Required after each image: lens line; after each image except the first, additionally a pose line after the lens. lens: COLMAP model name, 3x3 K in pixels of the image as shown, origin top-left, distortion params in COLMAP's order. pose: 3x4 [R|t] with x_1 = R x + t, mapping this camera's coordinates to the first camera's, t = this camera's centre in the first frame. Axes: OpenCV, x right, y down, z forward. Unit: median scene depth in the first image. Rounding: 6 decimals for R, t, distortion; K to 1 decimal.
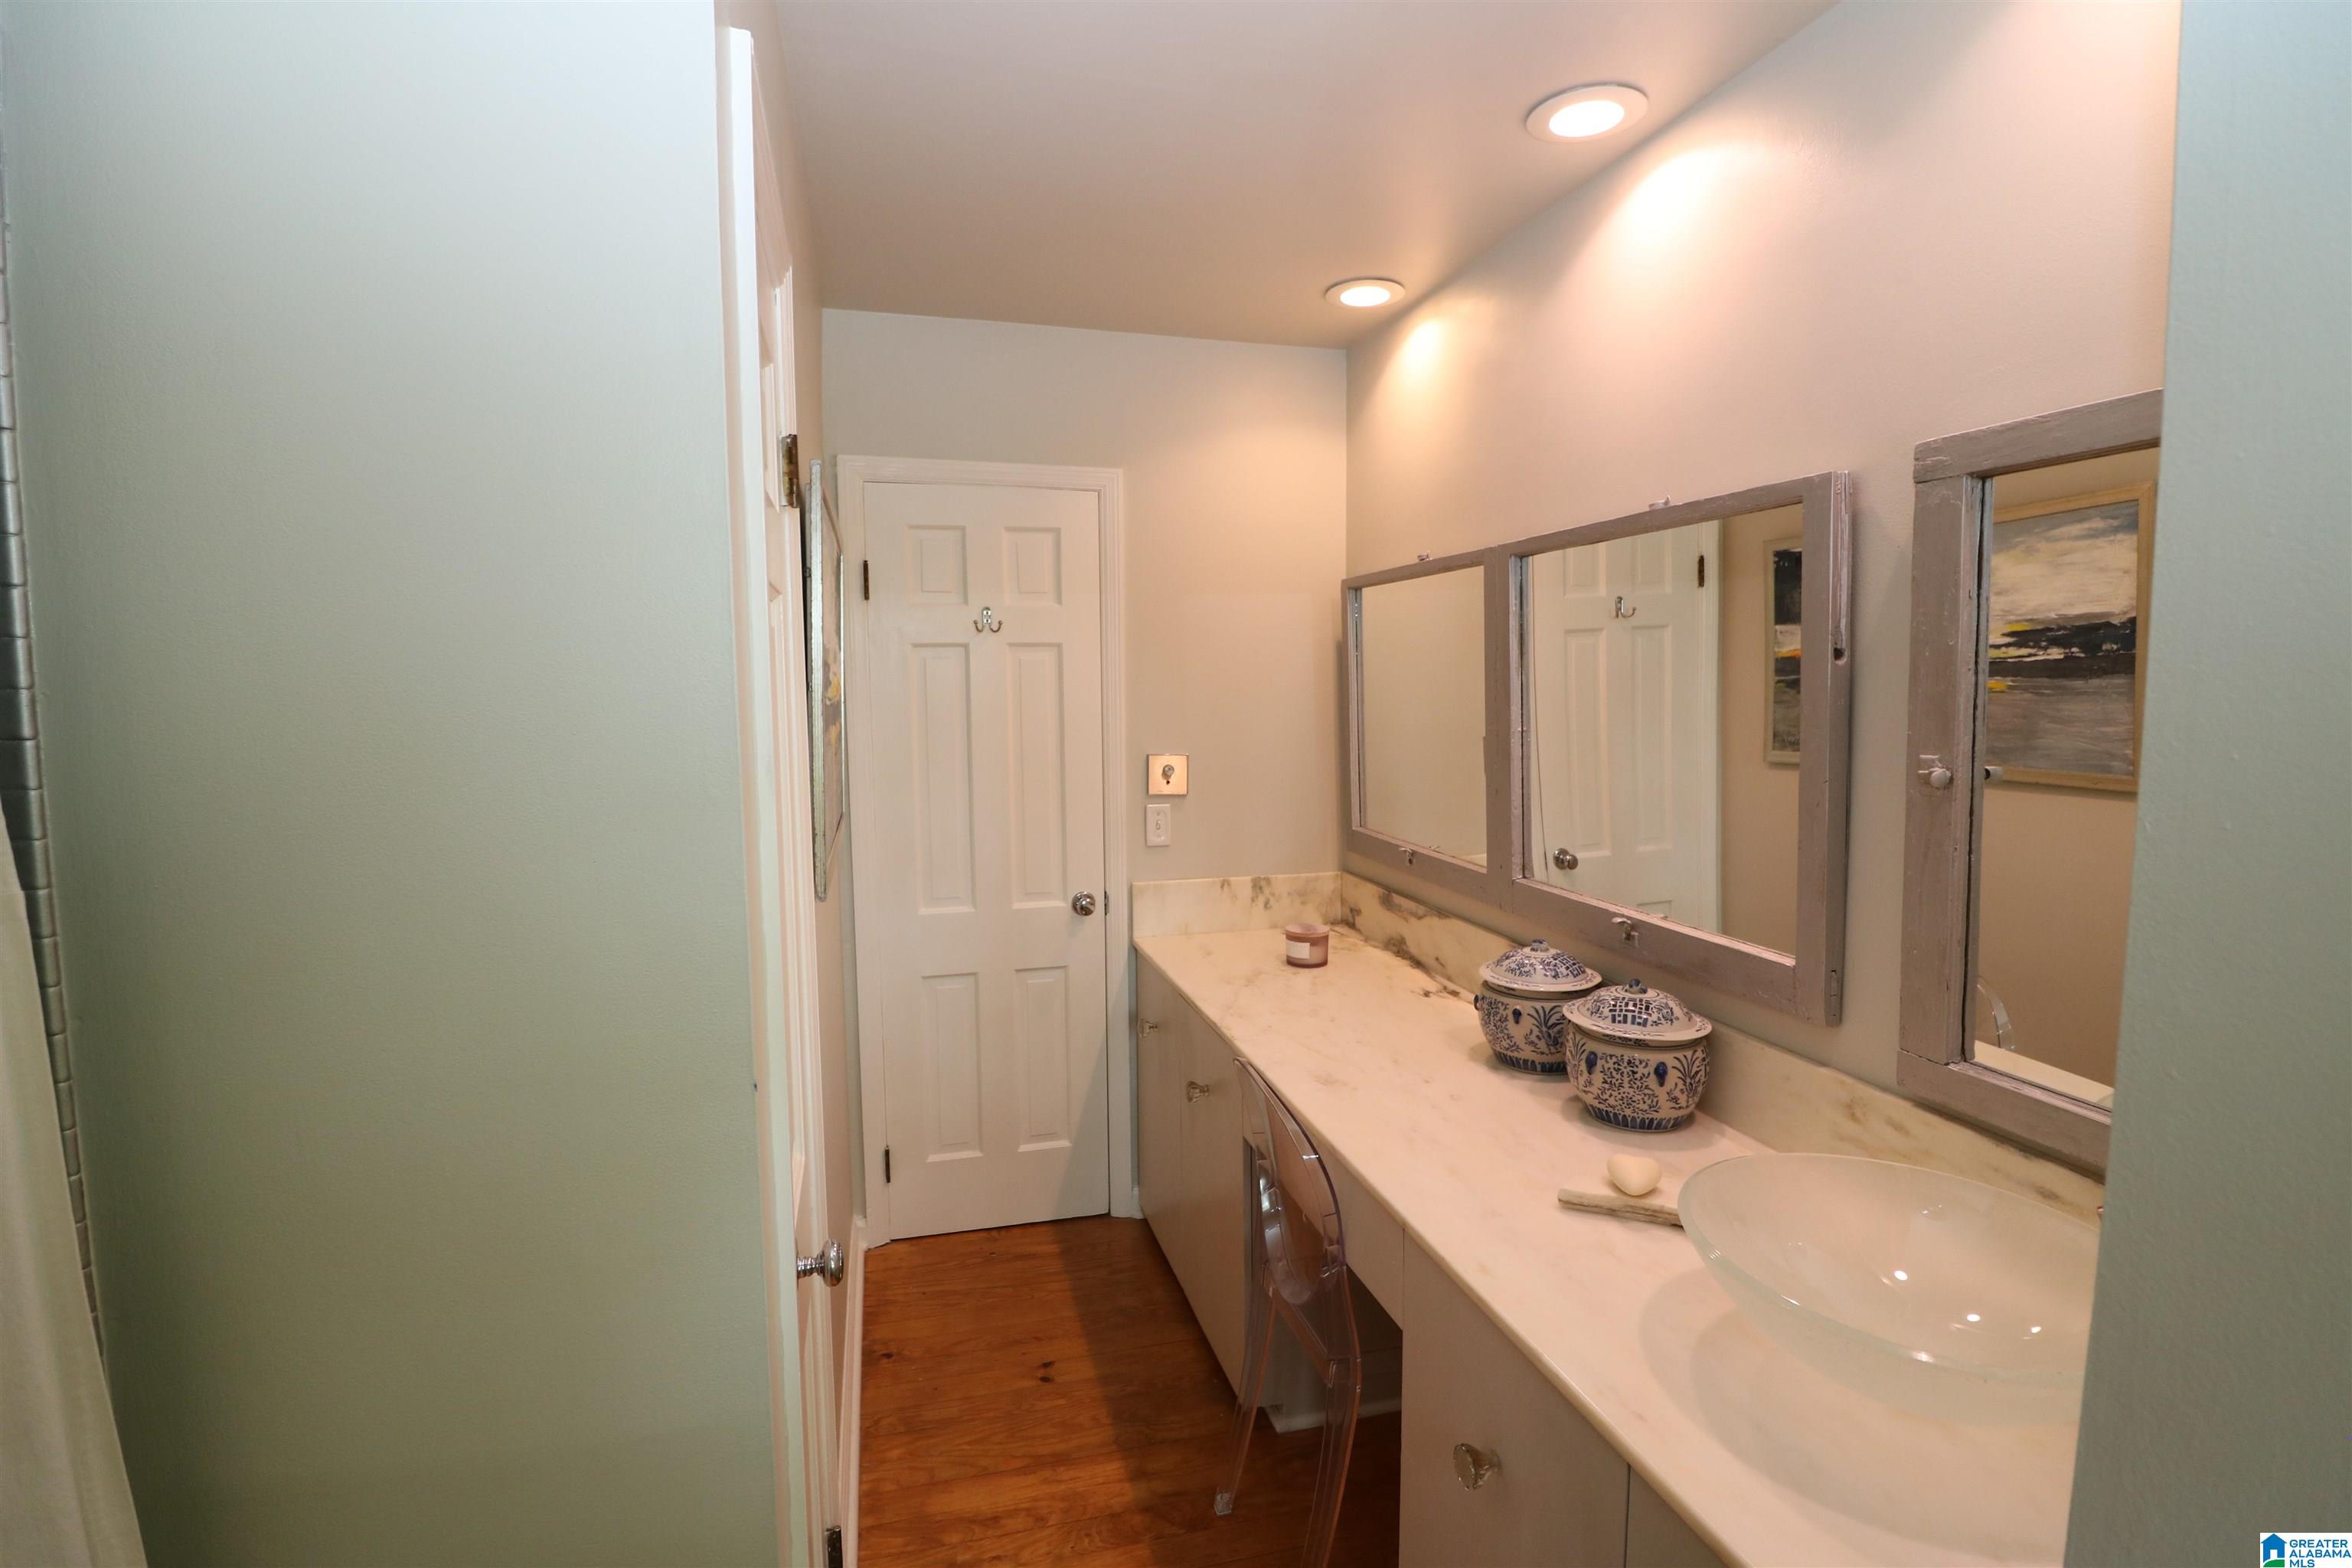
lens RADIAL K [[1098.9, 0, 1168.2], [0, 1098.9, 774.2], [0, 0, 1]] dist [-0.000571, -0.002517]
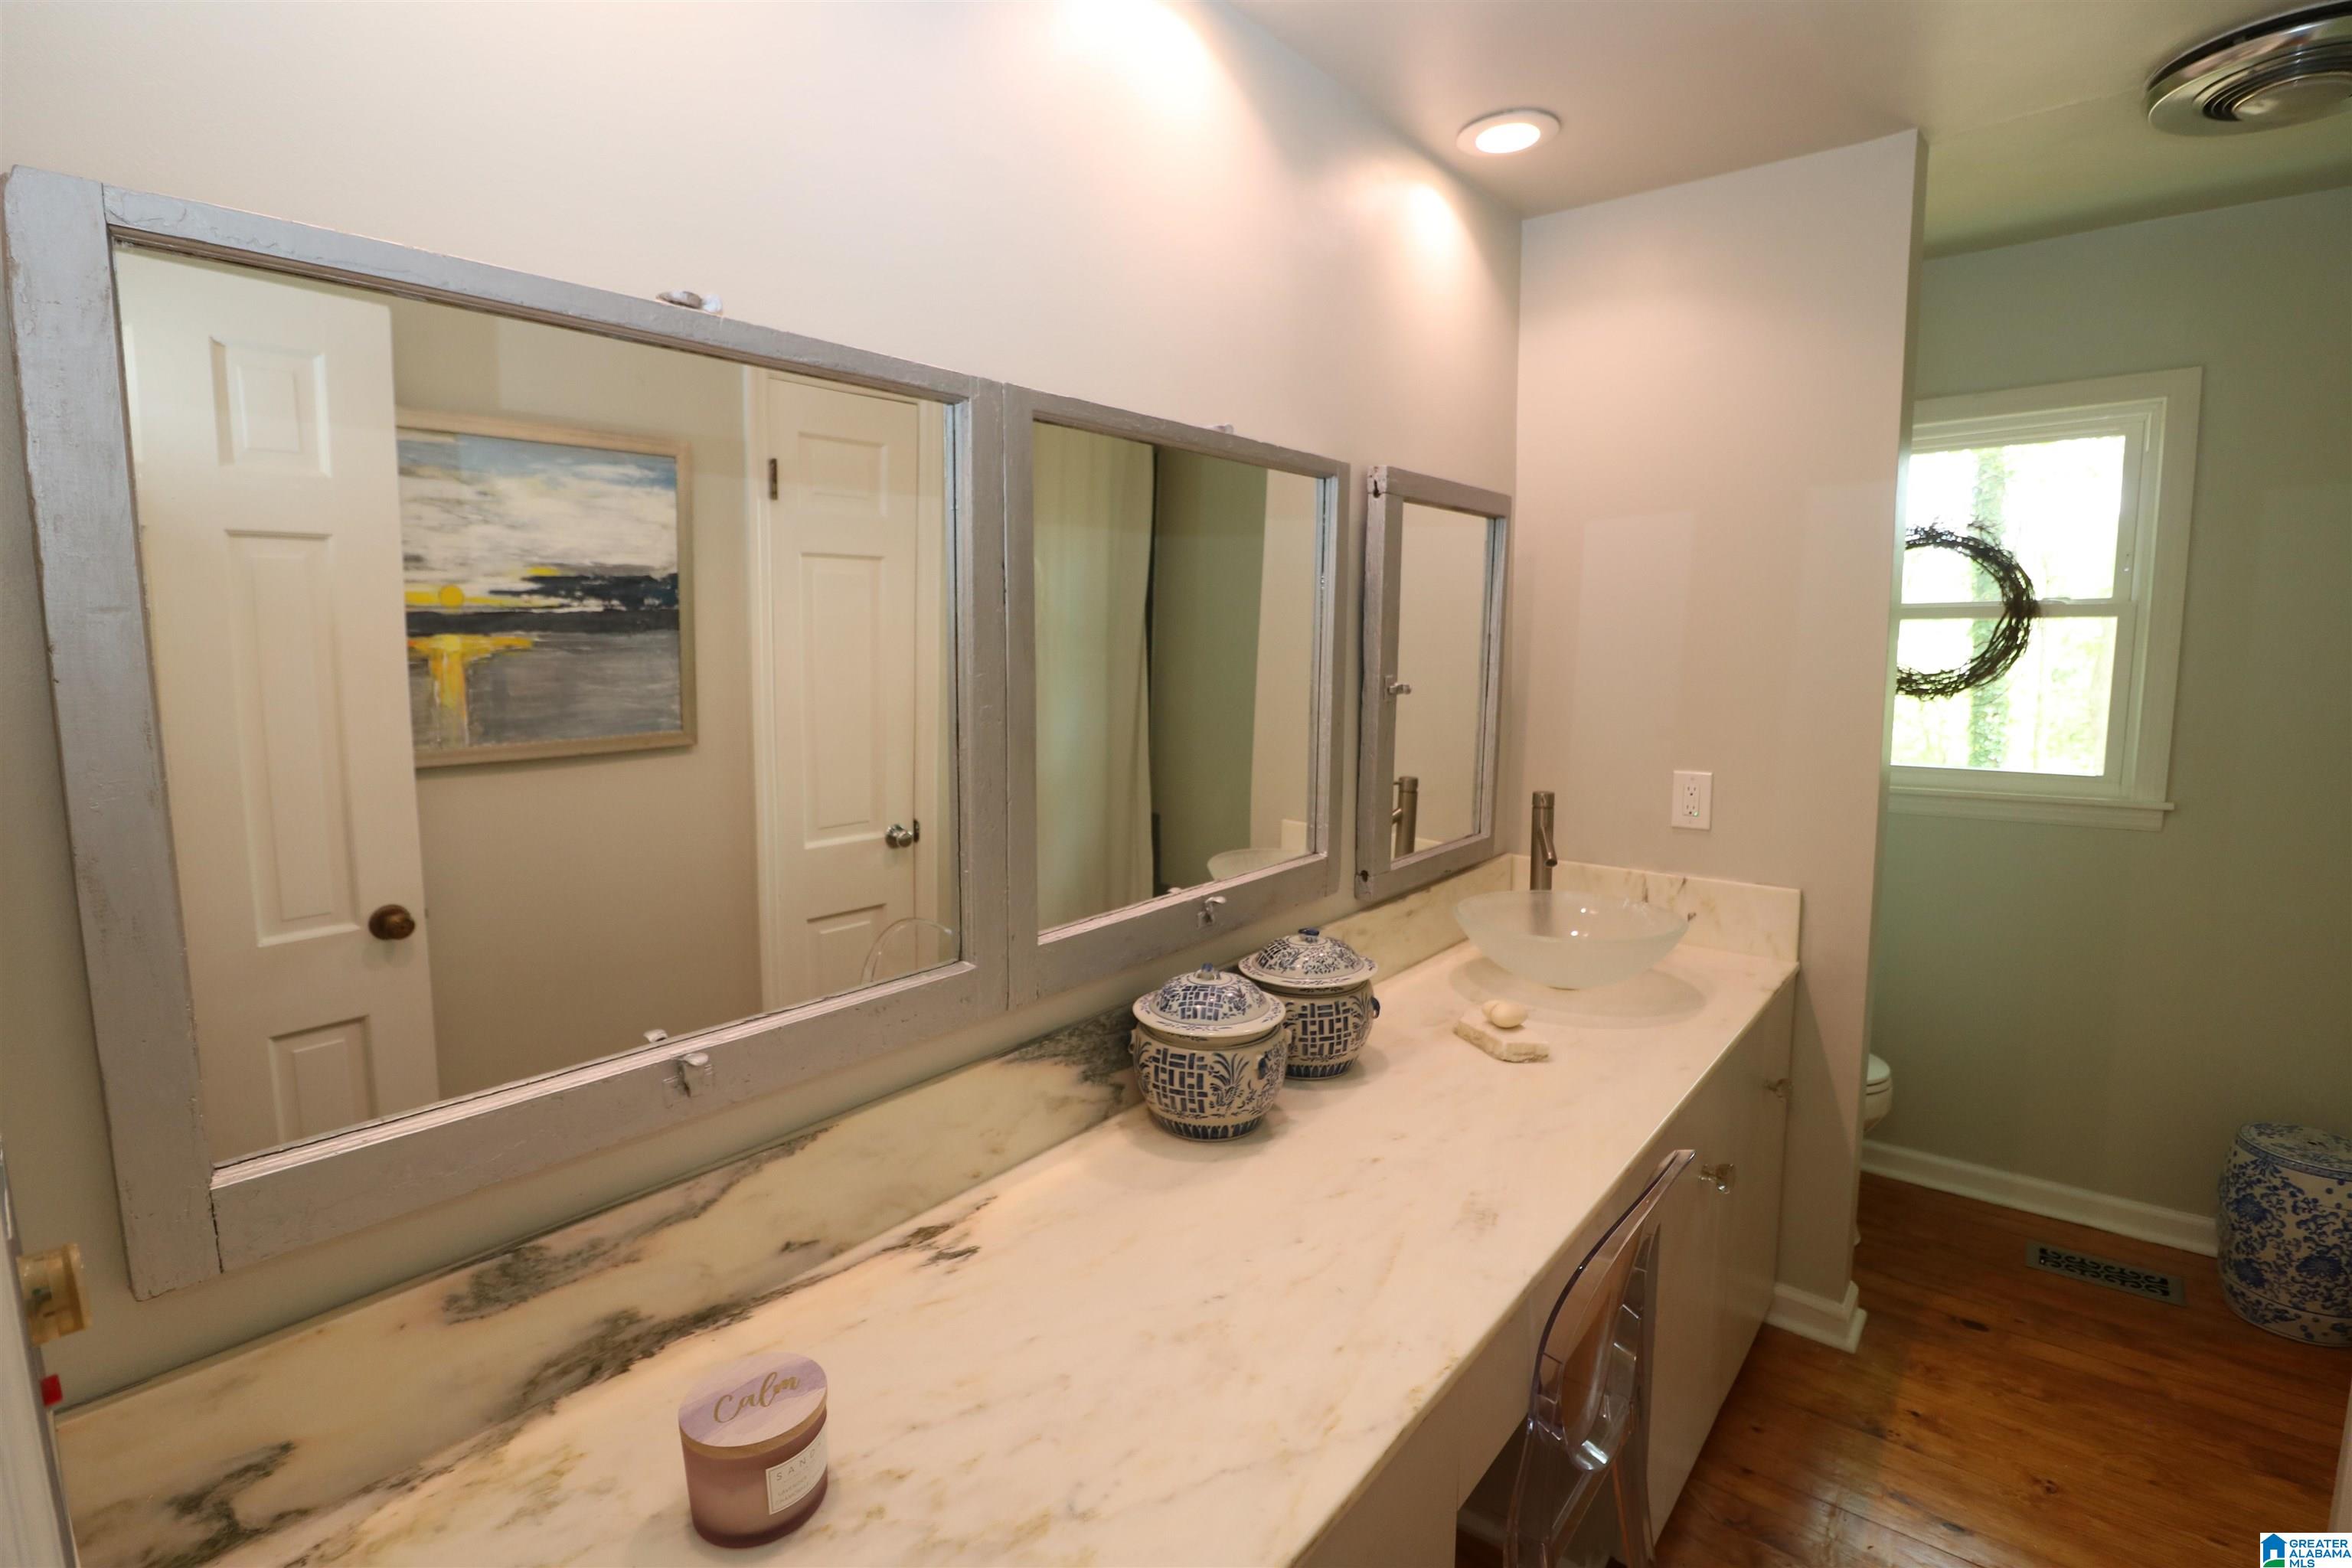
lens RADIAL K [[1098.9, 0, 1176.3], [0, 1098.9, 750.0], [0, 0, 1]] dist [-0.000571, -0.002517]
pose [[-0.601243, -0.070185, 0.795978, -0.202267], [0.073014, 0.987142, 0.142193, -0.087724], [-0.795724, 0.143610, -0.588388, 1.181791]]
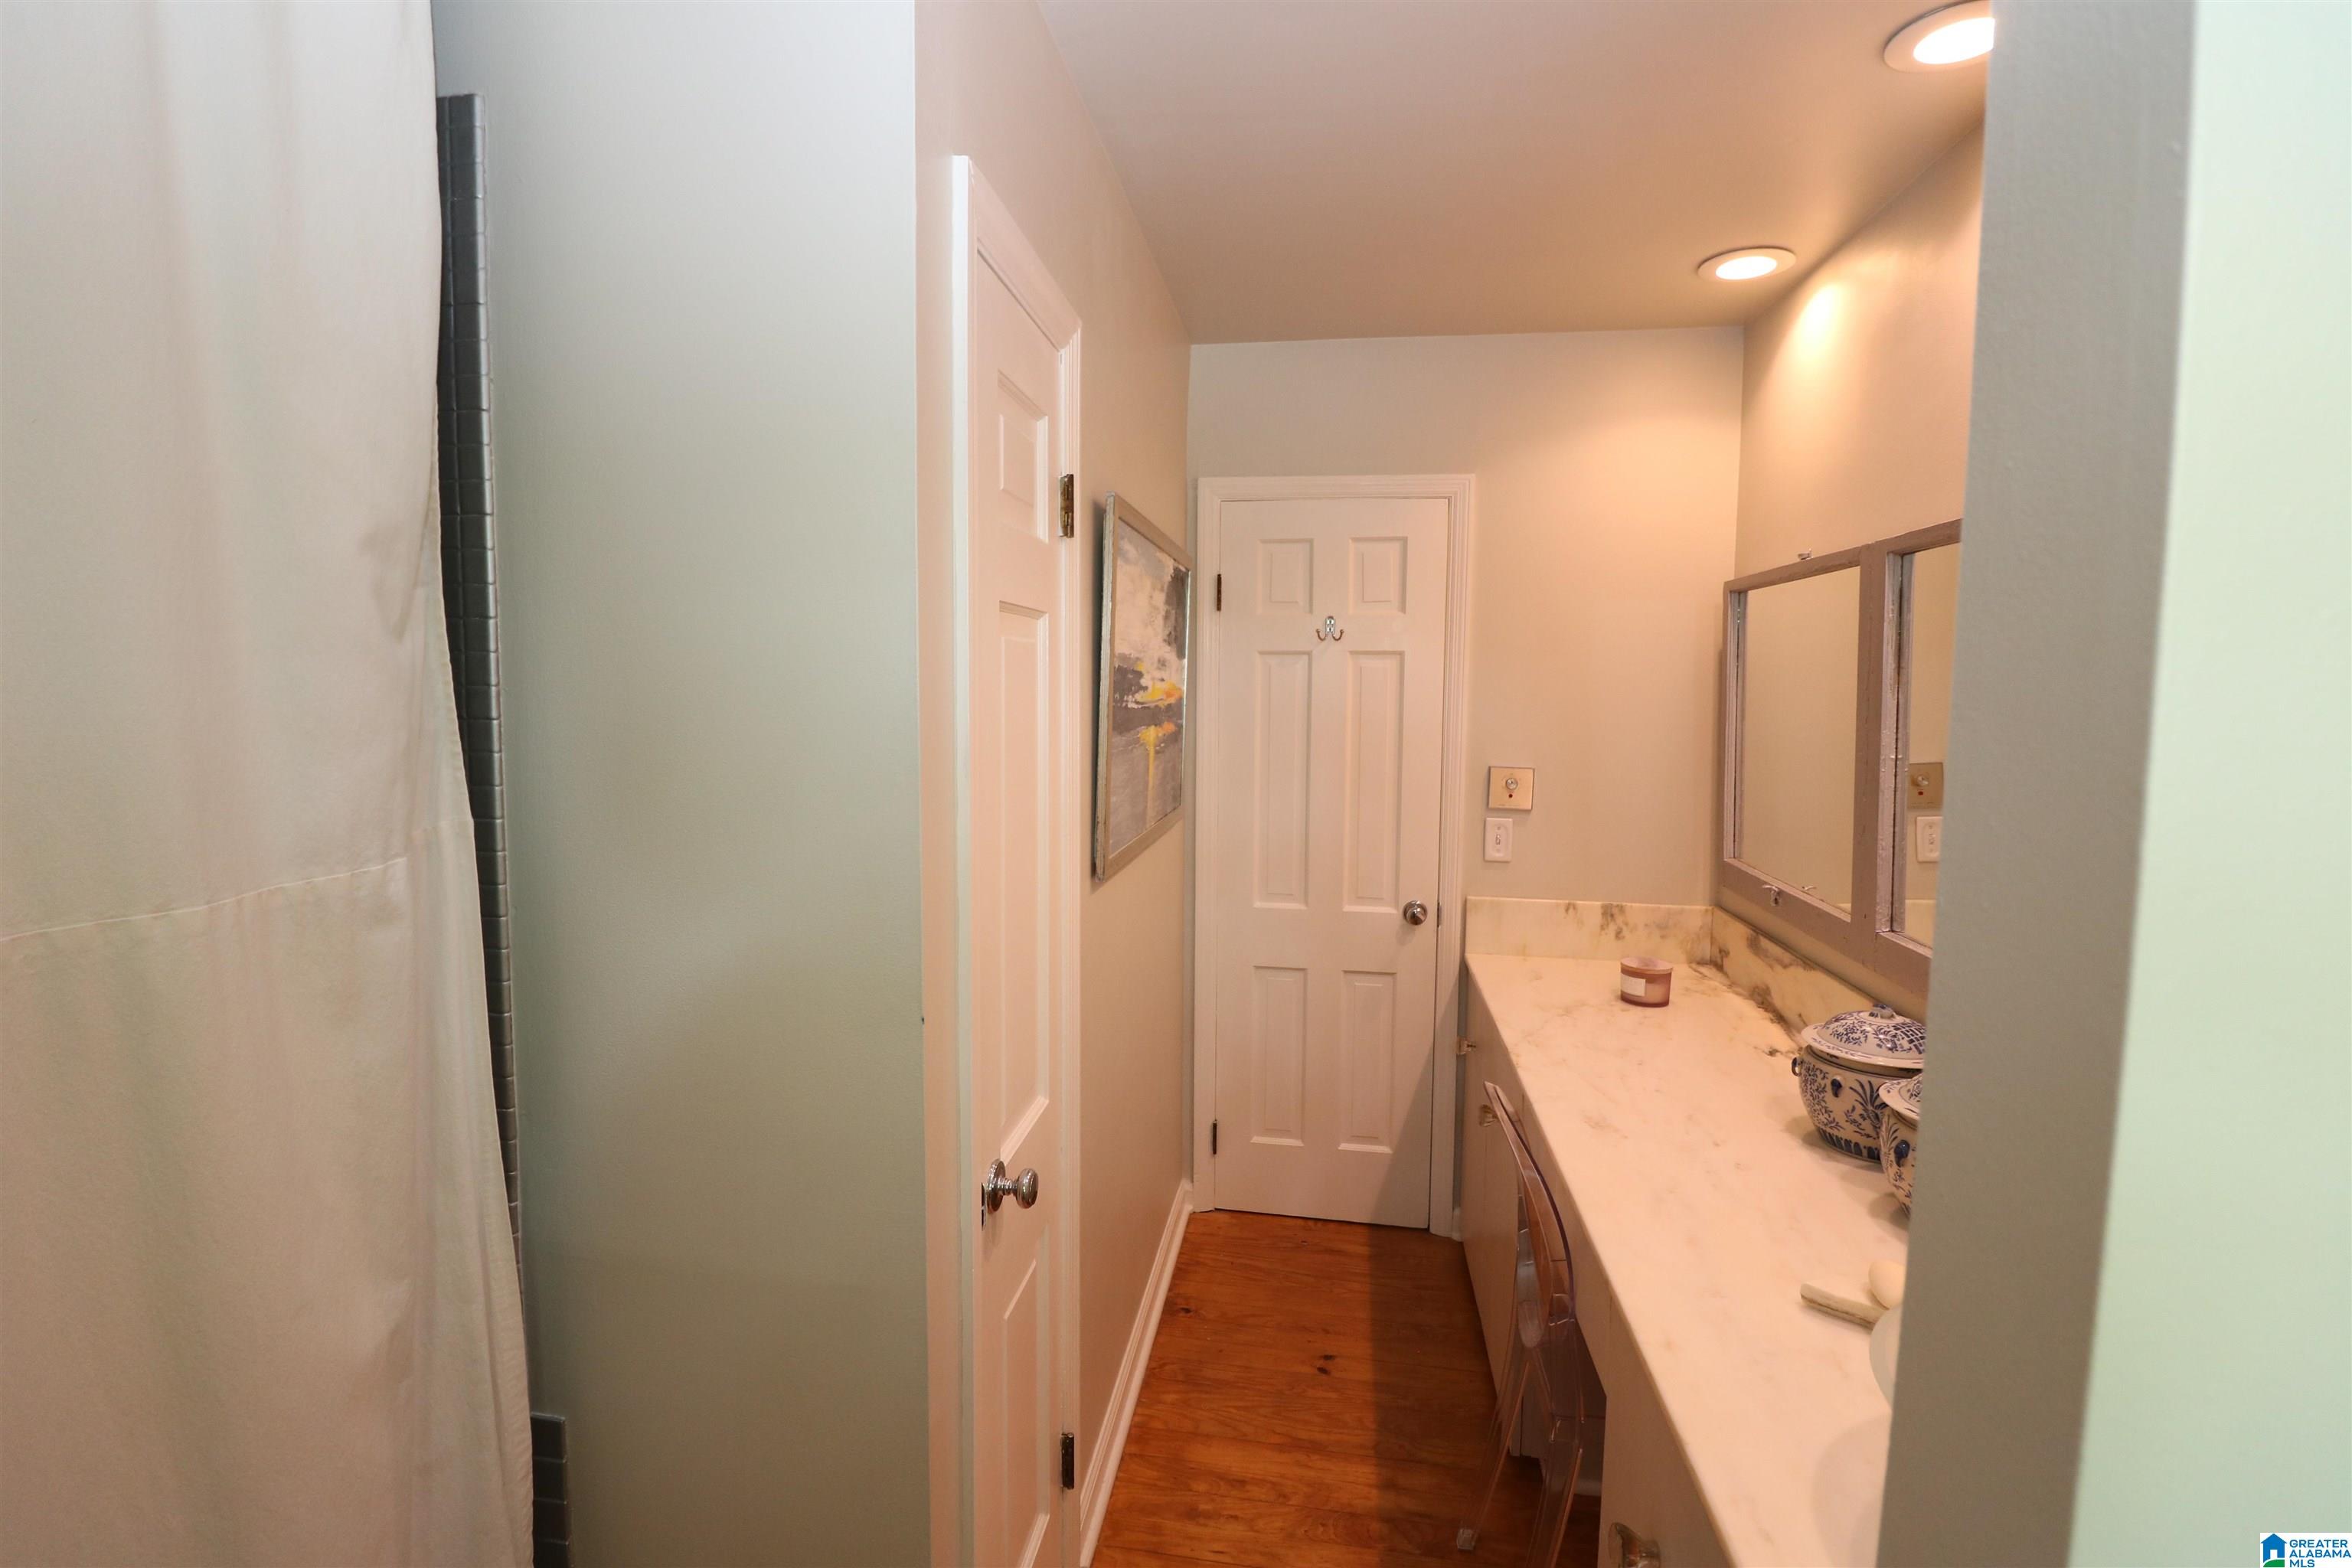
lens RADIAL K [[1098.9, 0, 1165.2], [0, 1098.9, 771.6], [0, 0, 1]] dist [-0.000571, -0.002517]
pose [[0.914153, 0.049165, -0.402376, 0.133689], [-0.051302, 0.998668, 0.005473, -0.004726], [0.402109, 0.015640, 0.915458, -0.005579]]
